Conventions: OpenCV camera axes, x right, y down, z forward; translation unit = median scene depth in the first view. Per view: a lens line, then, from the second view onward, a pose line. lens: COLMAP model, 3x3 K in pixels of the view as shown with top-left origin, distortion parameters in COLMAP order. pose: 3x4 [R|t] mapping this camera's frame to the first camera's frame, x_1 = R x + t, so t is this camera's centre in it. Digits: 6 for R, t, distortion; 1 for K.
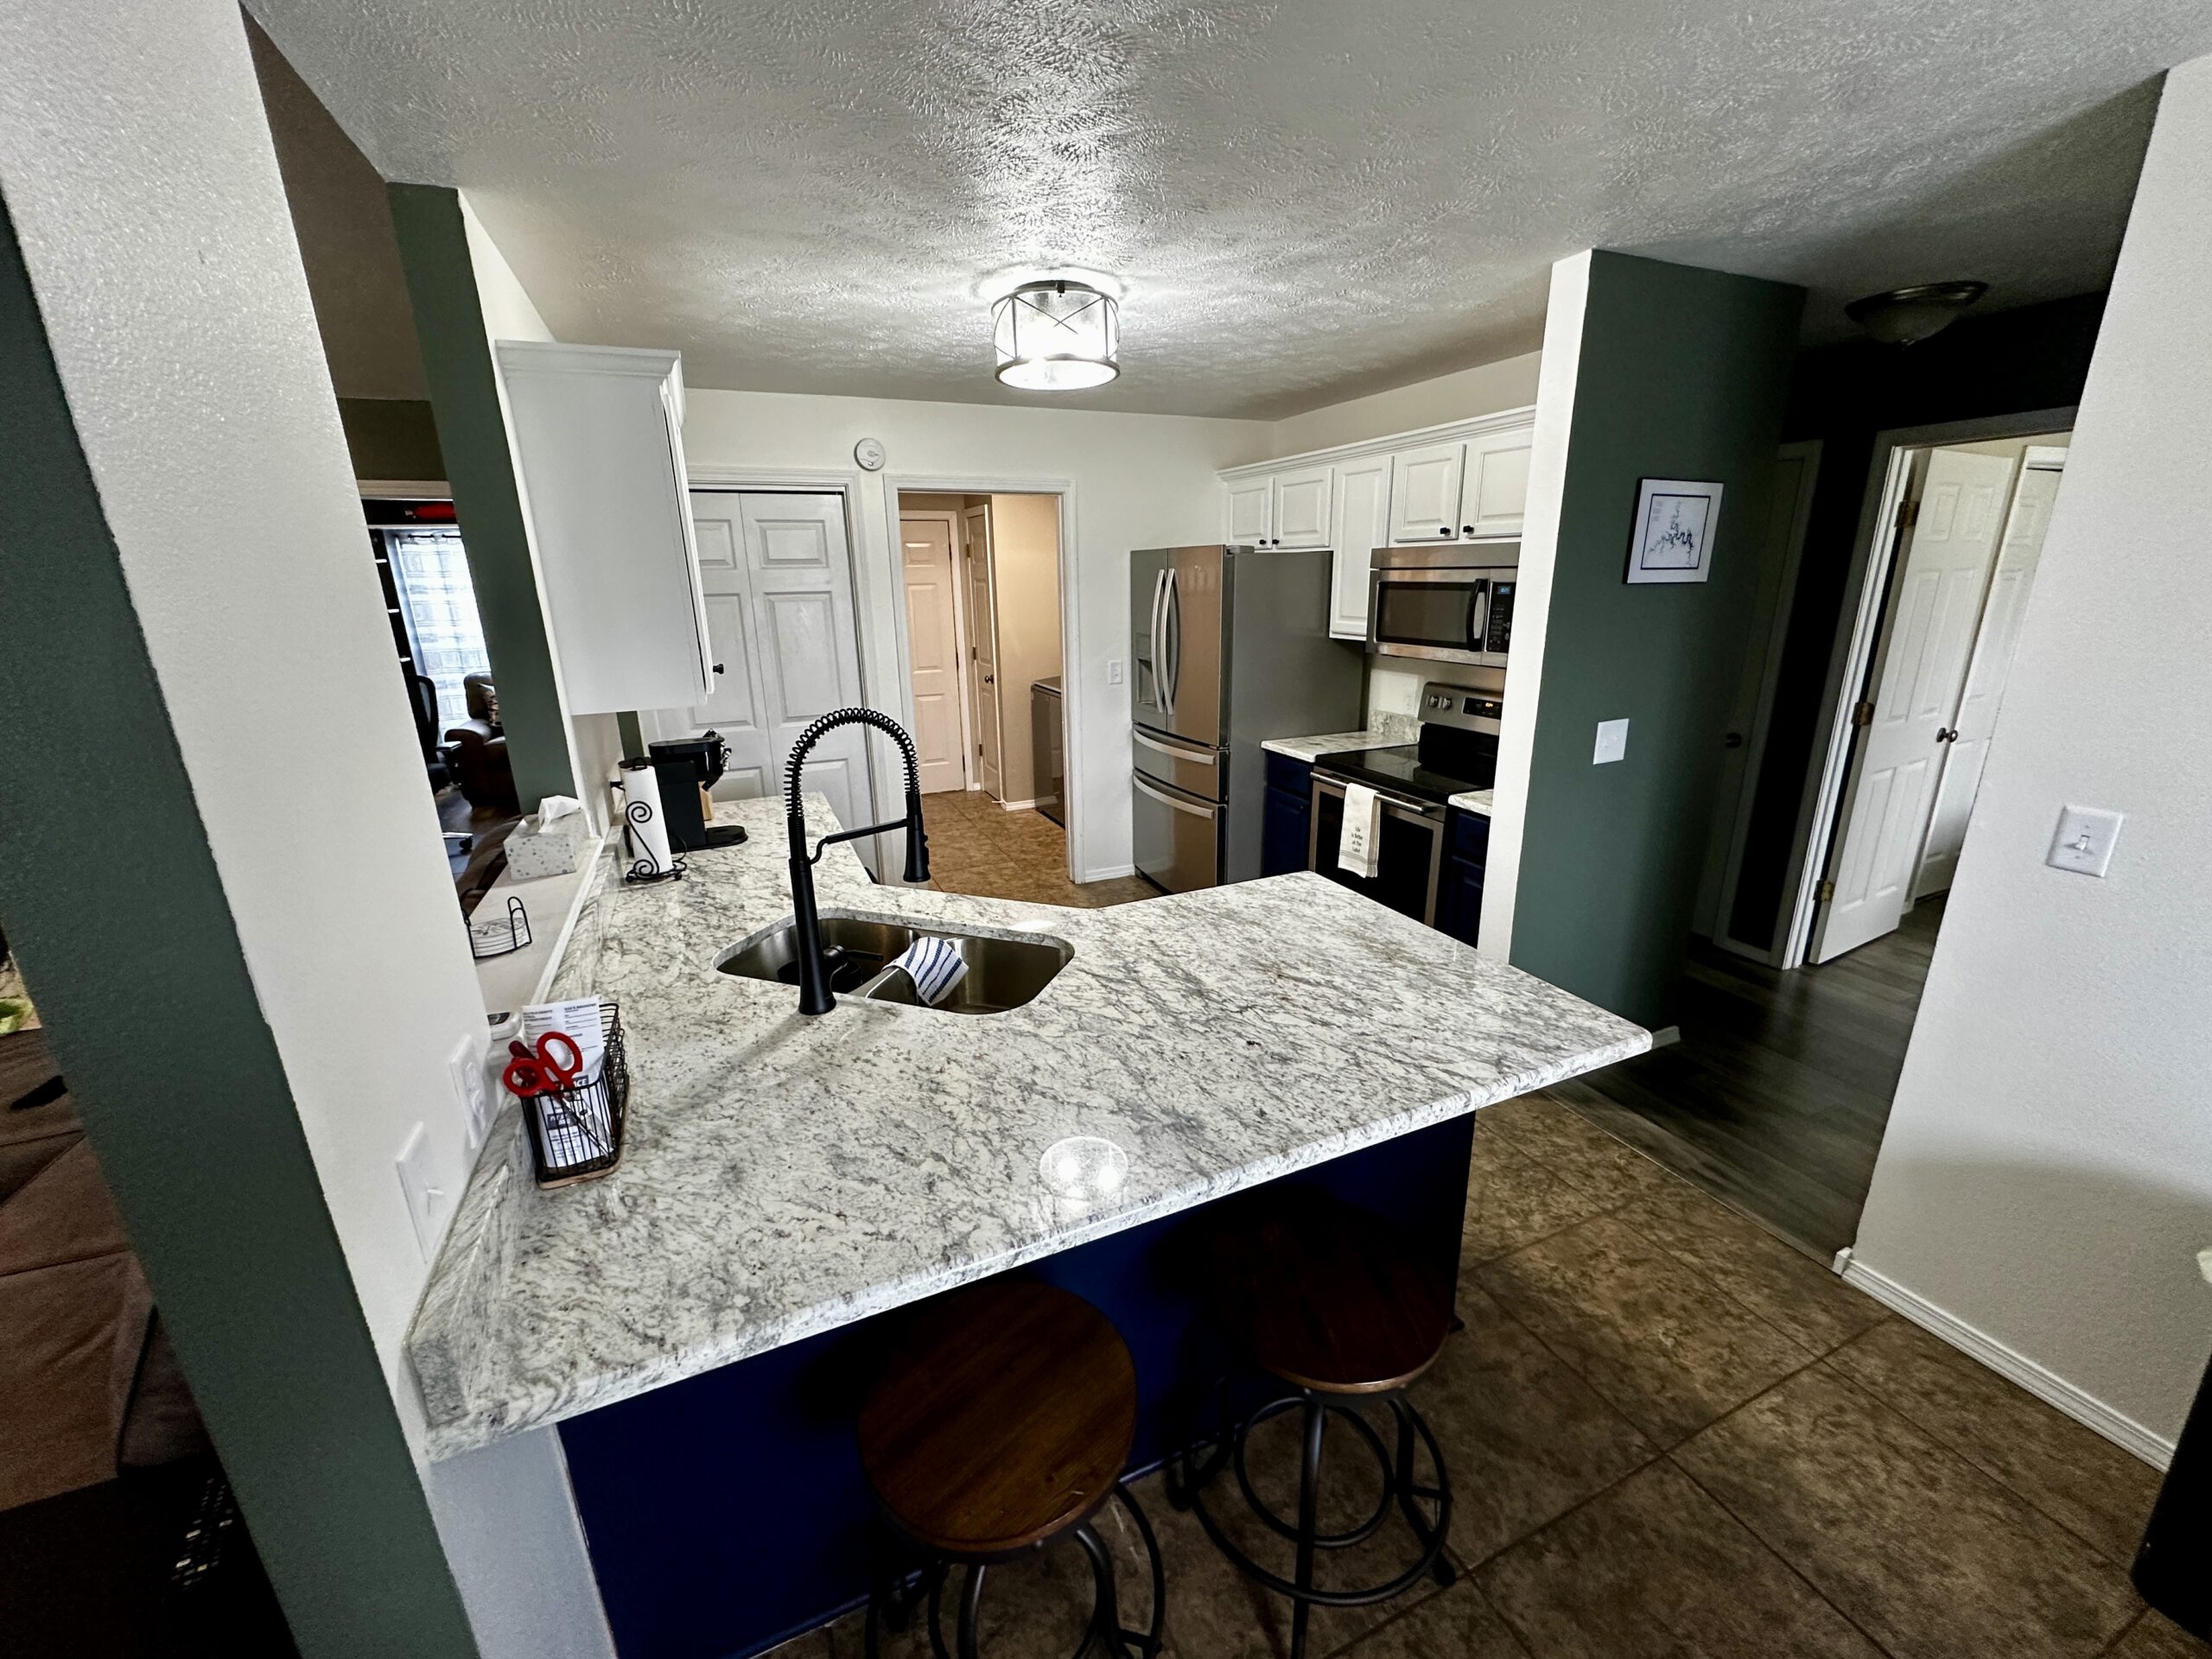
lens RADIAL K [[876.3, 0, 1114.5], [0, 876.3, 818.1], [0, 0, 1]] dist [-0.003173, -0.000807]
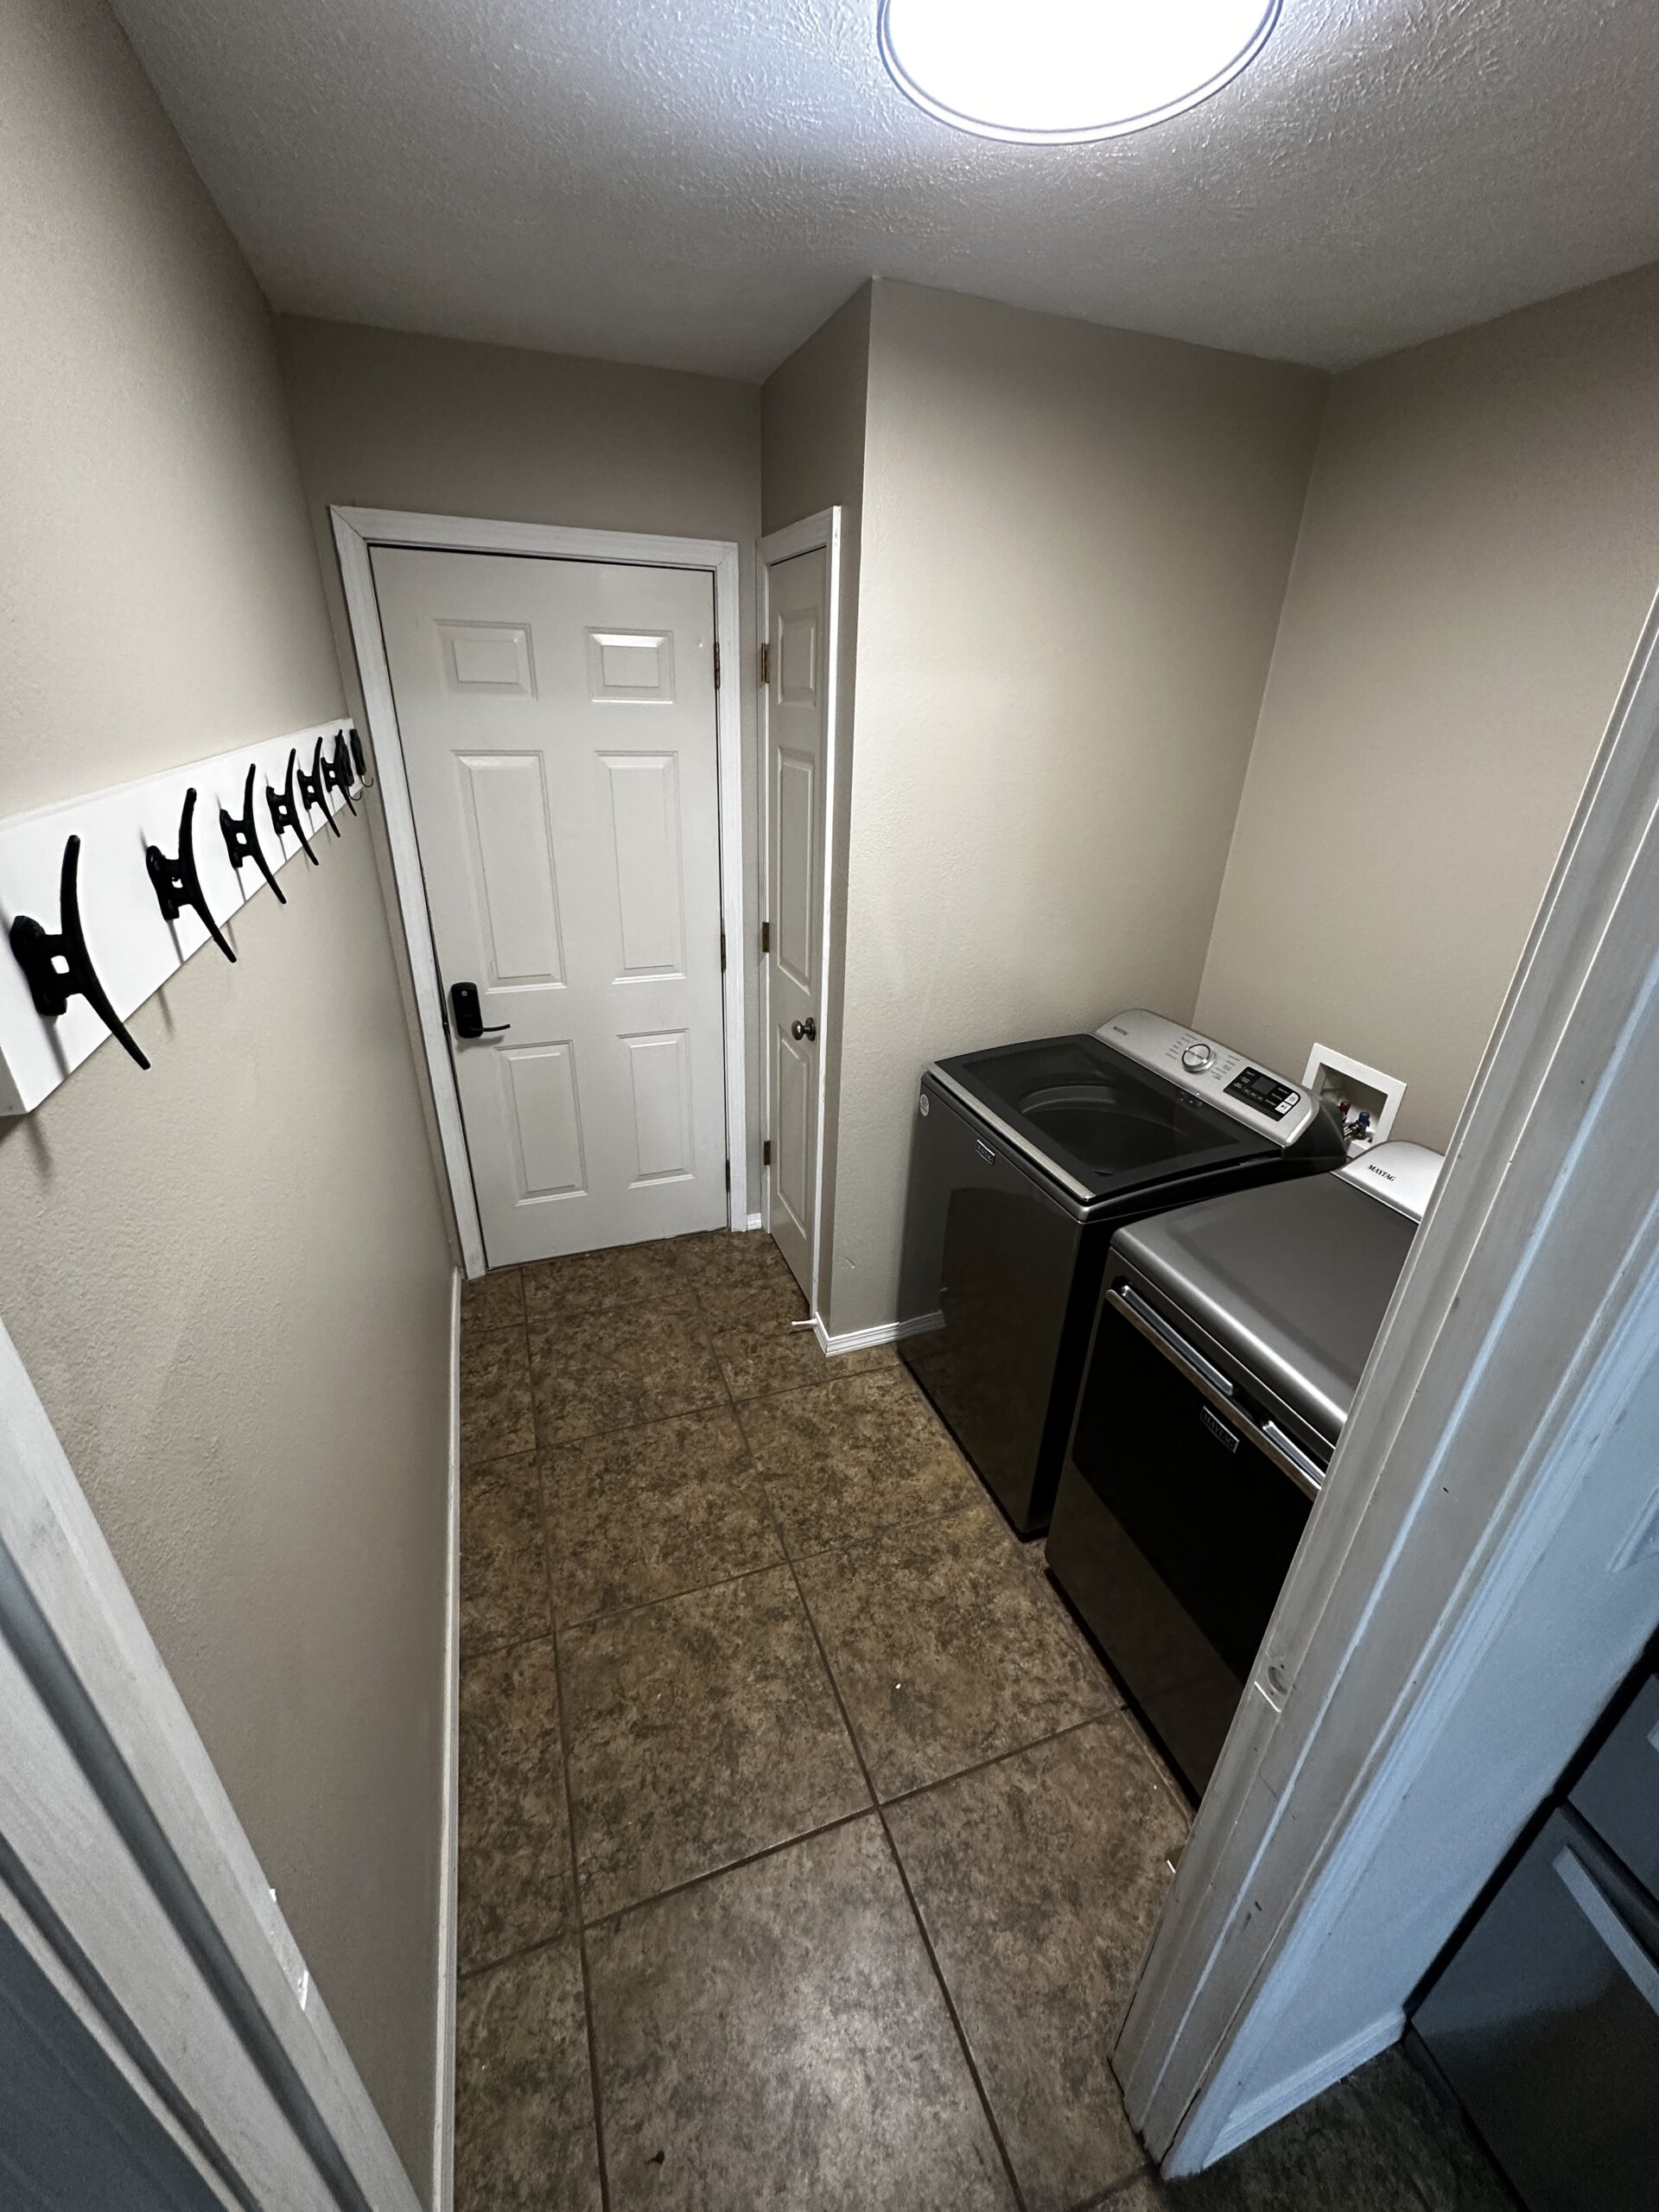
lens RADIAL K [[876.3, 0, 830.2], [0, 876.3, 1103.6], [0, 0, 1]] dist [-0.003173, -0.000807]
pose [[0.996177, 0.075017, -0.044754, -0.110619], [-0.066483, 0.983440, 0.168602, -0.188756], [0.056661, -0.164982, 0.984668, 0.614022]]
